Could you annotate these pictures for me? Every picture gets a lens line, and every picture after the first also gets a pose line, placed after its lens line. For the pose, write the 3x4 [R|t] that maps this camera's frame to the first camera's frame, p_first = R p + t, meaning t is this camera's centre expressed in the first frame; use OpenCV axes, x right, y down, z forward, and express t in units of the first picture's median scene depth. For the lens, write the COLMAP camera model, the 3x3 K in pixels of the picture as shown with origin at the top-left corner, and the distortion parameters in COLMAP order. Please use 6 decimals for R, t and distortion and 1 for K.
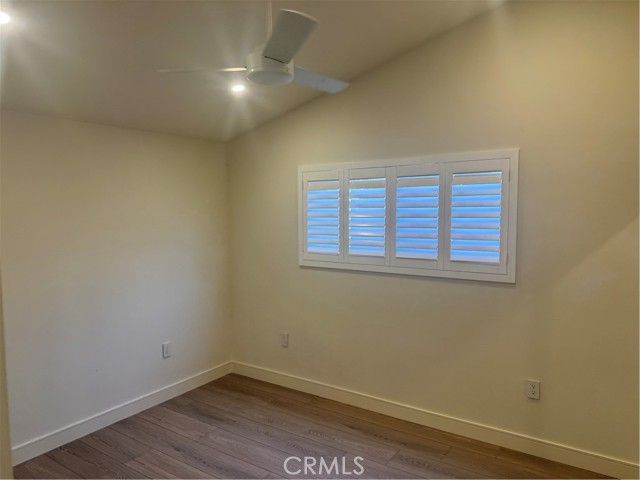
lens RADIAL K [[450.5, 0, 324.1], [0, 450.5, 246.4], [0, 0, 1]] dist [0.047430, -0.058369]
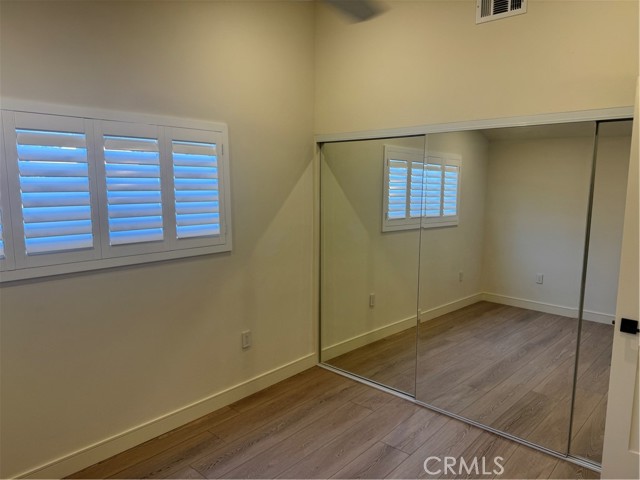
lens RADIAL K [[450.5, 0, 322.7], [0, 450.5, 238.7], [0, 0, 1]] dist [0.047430, -0.058369]
pose [[0.133231, -0.124850, 0.983190, -0.576100], [0.063706, 0.991061, 0.117216, -0.056352], [-0.989035, 0.047018, 0.139993, 0.608978]]
